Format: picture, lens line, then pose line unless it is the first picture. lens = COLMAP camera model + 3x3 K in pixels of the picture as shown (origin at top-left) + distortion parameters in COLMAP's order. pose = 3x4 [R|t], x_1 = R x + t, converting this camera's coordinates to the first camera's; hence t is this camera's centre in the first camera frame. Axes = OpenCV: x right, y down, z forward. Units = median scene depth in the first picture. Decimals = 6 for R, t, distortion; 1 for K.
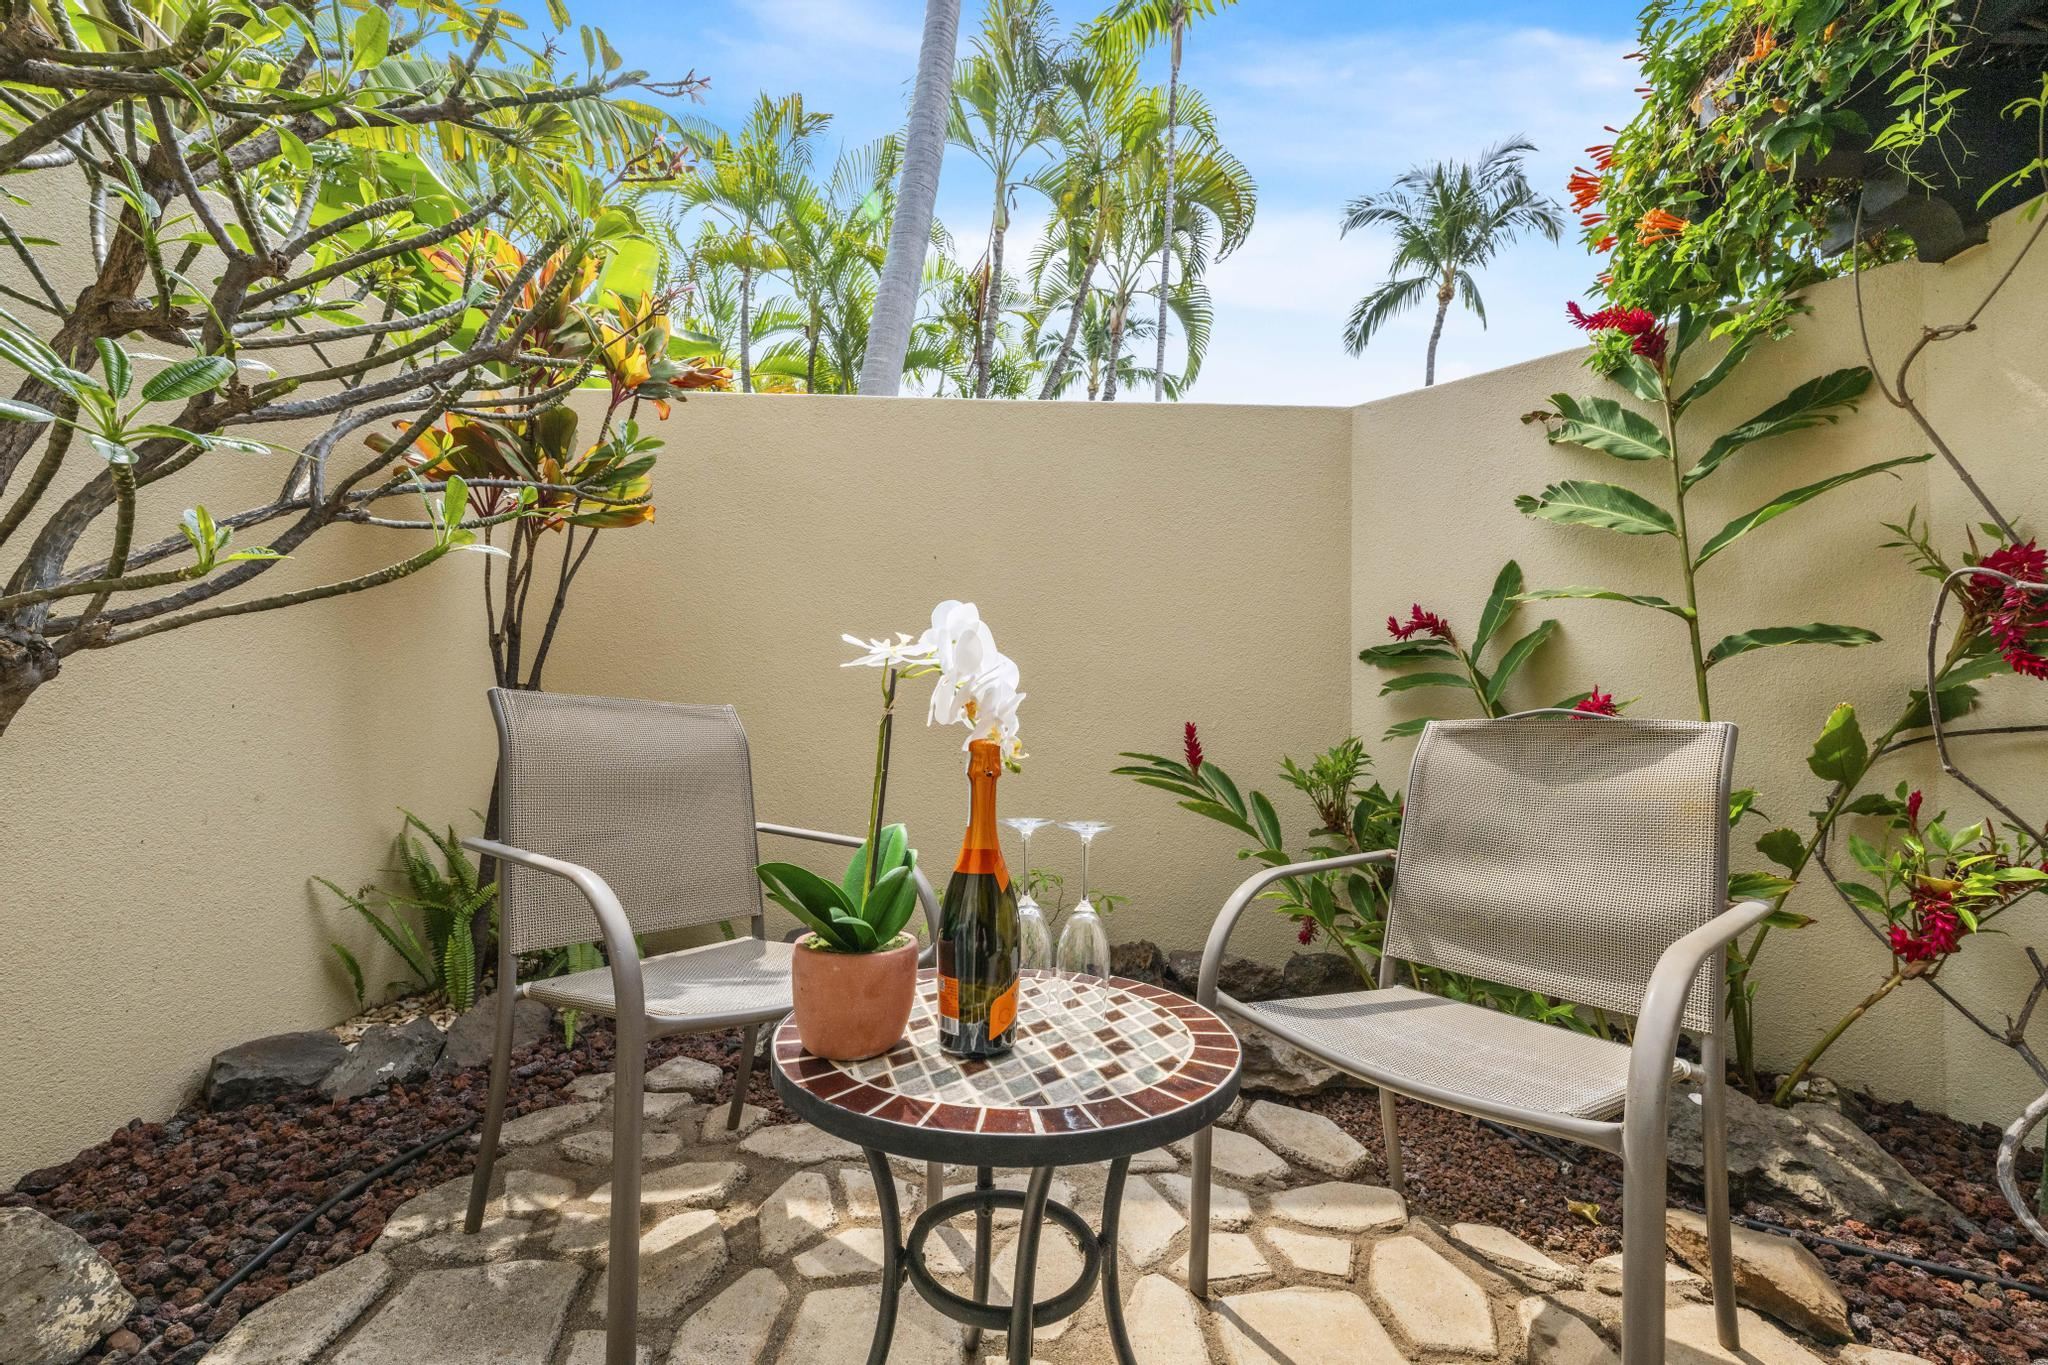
lens RADIAL K [[831.0, 0, 1027.3], [0, 831.0, 707.6], [0, 0, 1]] dist [0.000966, 0.000194]
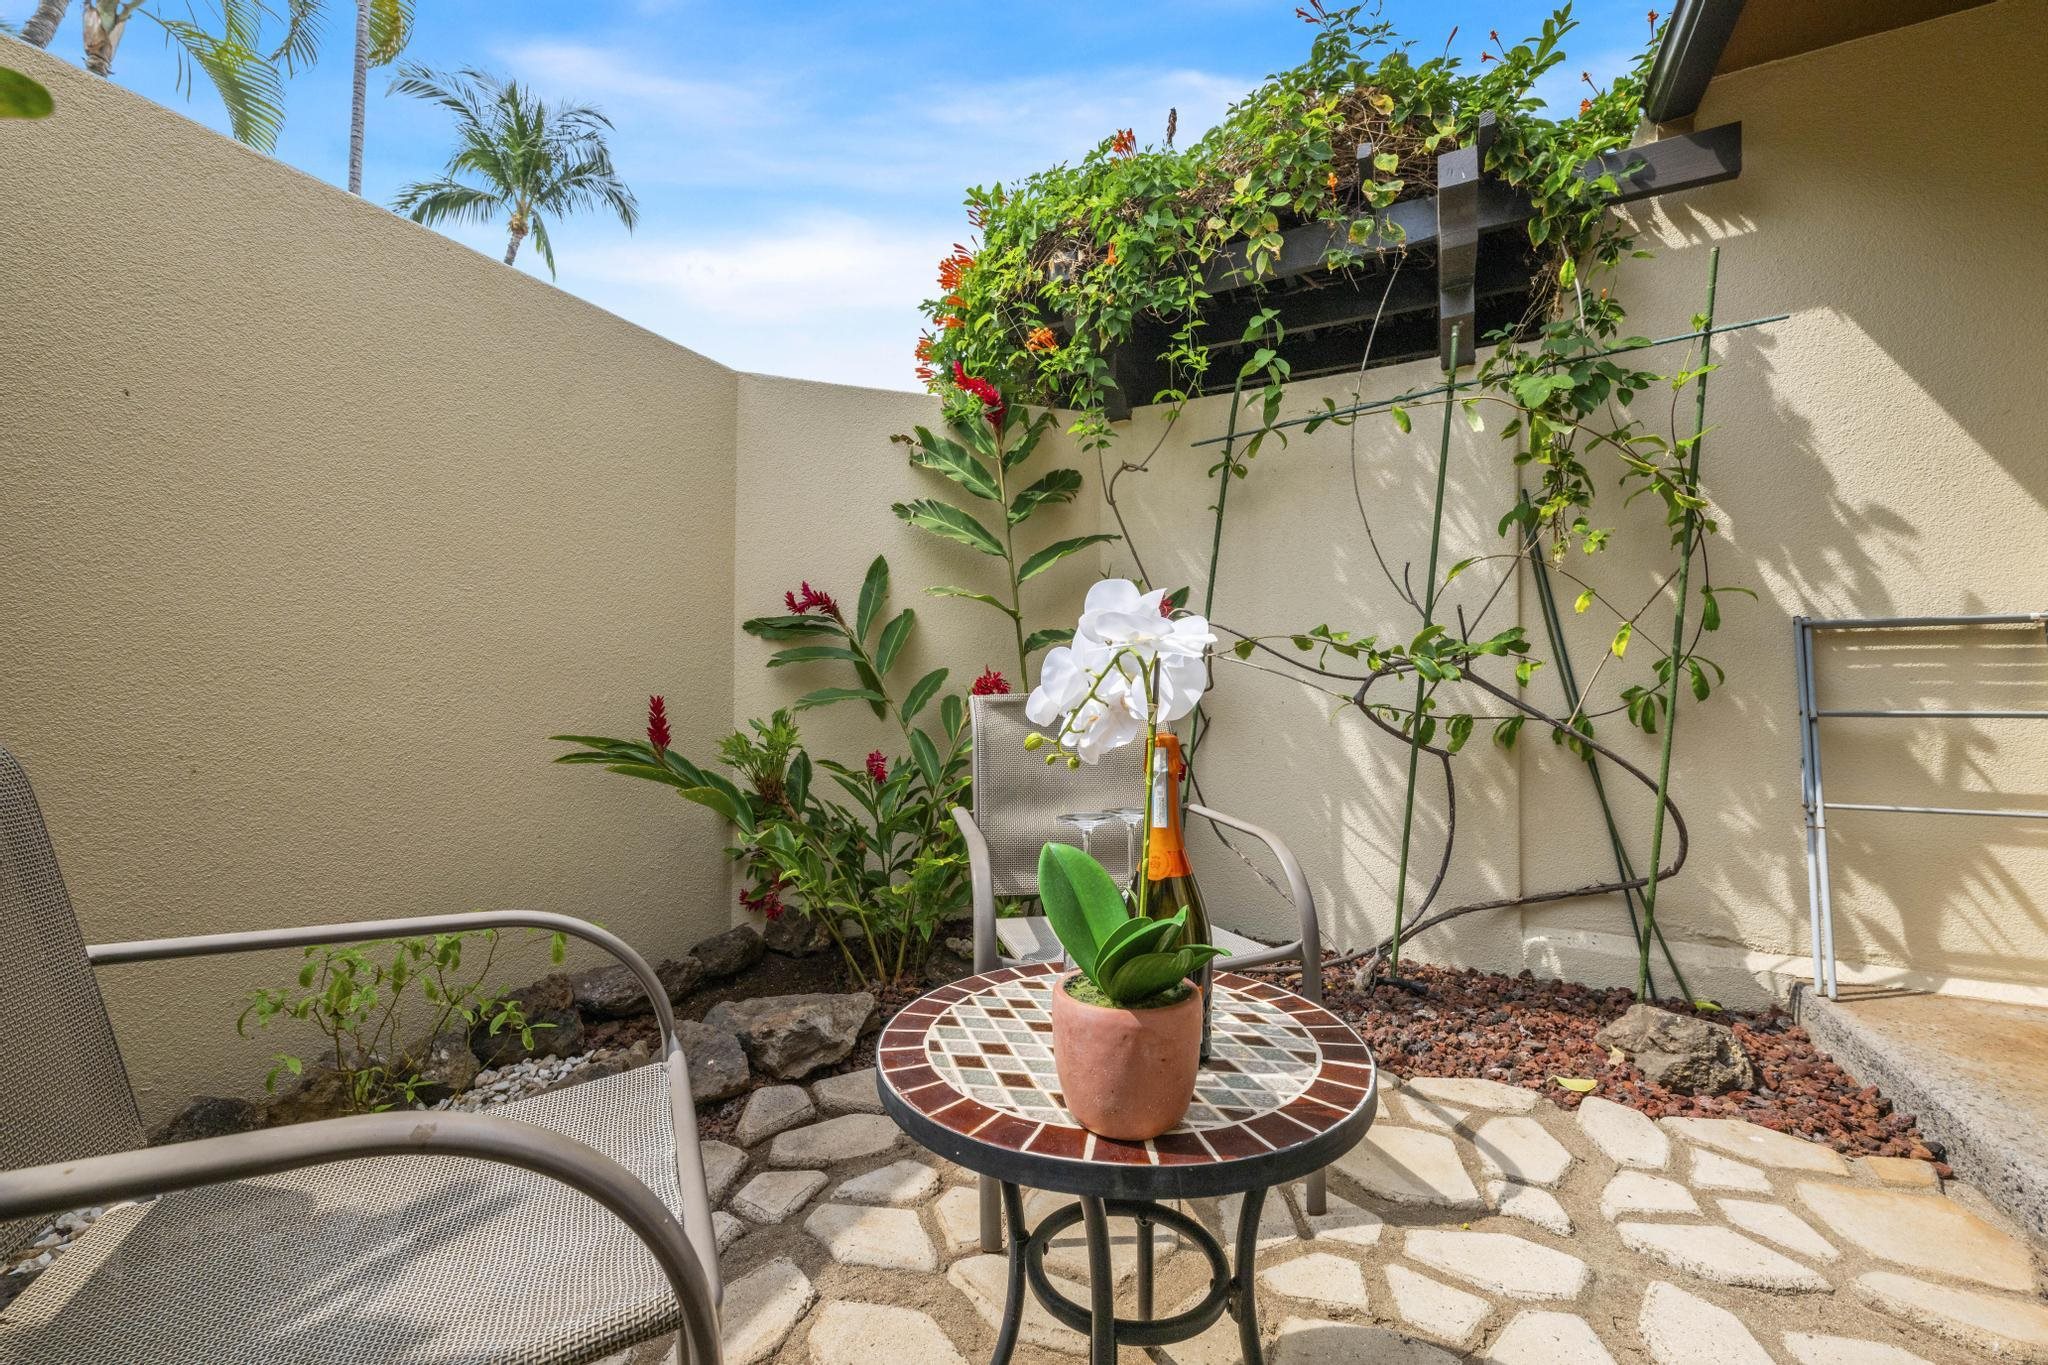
lens RADIAL K [[826.5, 0, 1047.7], [0, 826.5, 692.1], [0, 0, 1]] dist [0.000723, 0.000063]
pose [[0.460506, -0.006142, 0.887636, -0.365503], [-0.017377, 0.999722, 0.015932, -0.005795], [-0.887487, -0.022761, 0.460271, 0.255183]]
